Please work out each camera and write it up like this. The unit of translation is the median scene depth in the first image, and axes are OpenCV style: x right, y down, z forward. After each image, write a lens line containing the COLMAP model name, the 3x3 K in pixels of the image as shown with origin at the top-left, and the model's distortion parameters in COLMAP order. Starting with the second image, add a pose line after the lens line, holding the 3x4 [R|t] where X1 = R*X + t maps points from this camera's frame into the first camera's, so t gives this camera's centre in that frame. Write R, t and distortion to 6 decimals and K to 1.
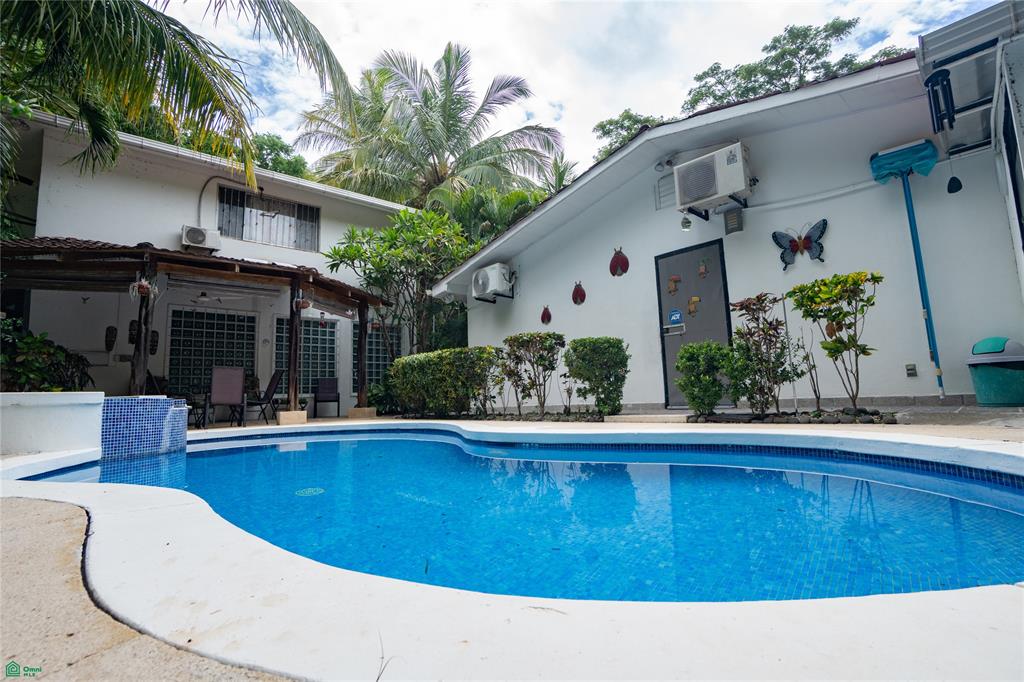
lens RADIAL K [[453.5, 0, 512.0], [0, 453.5, 341.0], [0, 0, 1]] dist [-0.063359, 0.023759]
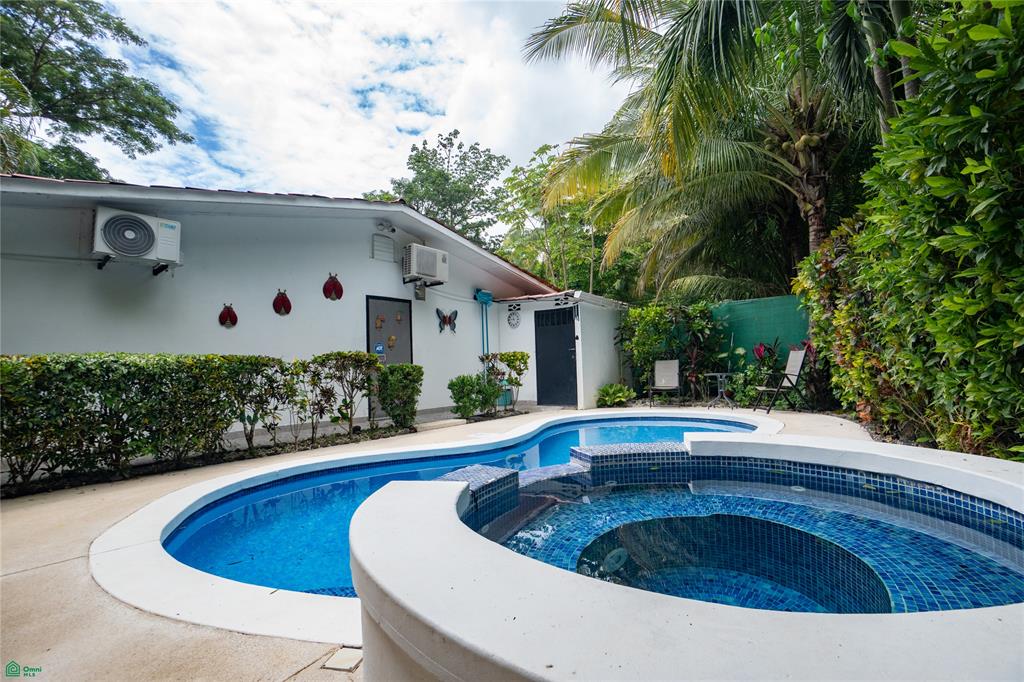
lens RADIAL K [[453.5, 0, 512.0], [0, 453.5, 341.0], [0, 0, 1]] dist [-0.063359, 0.023759]
pose [[-0.154926, 0.105689, 0.982256, -0.989220], [-0.073150, 0.990305, -0.118092, 0.052483], [-0.985214, -0.090148, -0.145693, 0.842699]]
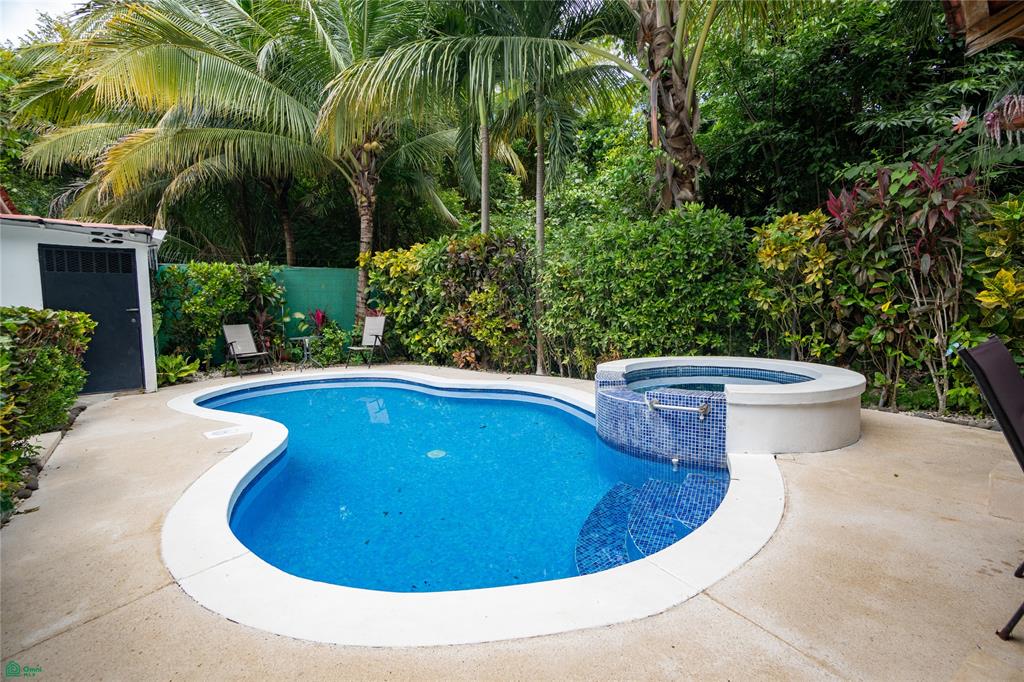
lens RADIAL K [[453.5, 0, 512.0], [0, 453.5, 341.0], [0, 0, 1]] dist [-0.063359, 0.023759]
pose [[-0.996668, 0.063937, 0.050654, -0.449175], [0.061618, 0.997035, -0.046086, 0.062798], [-0.053450, -0.042811, -0.997652, 1.415374]]
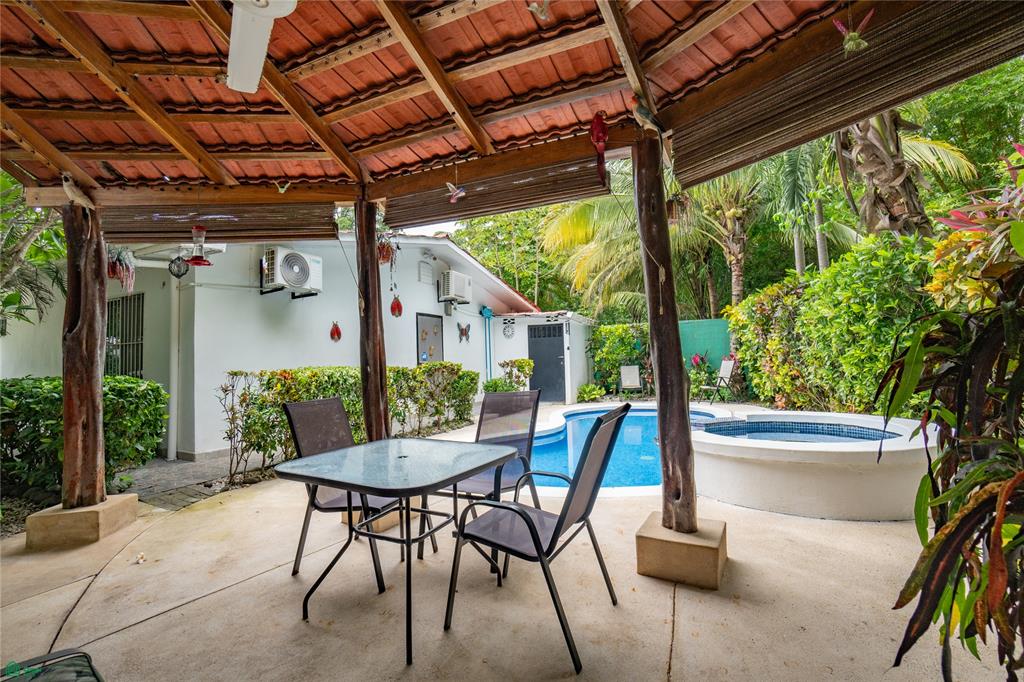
lens RADIAL K [[453.5, 0, 512.0], [0, 453.5, 341.0], [0, 0, 1]] dist [-0.063359, 0.023759]
pose [[-0.381799, 0.097669, 0.919070, -1.218343], [-0.059419, 0.989750, -0.129864, 0.080318], [-0.922333, -0.104192, -0.372082, 1.344905]]
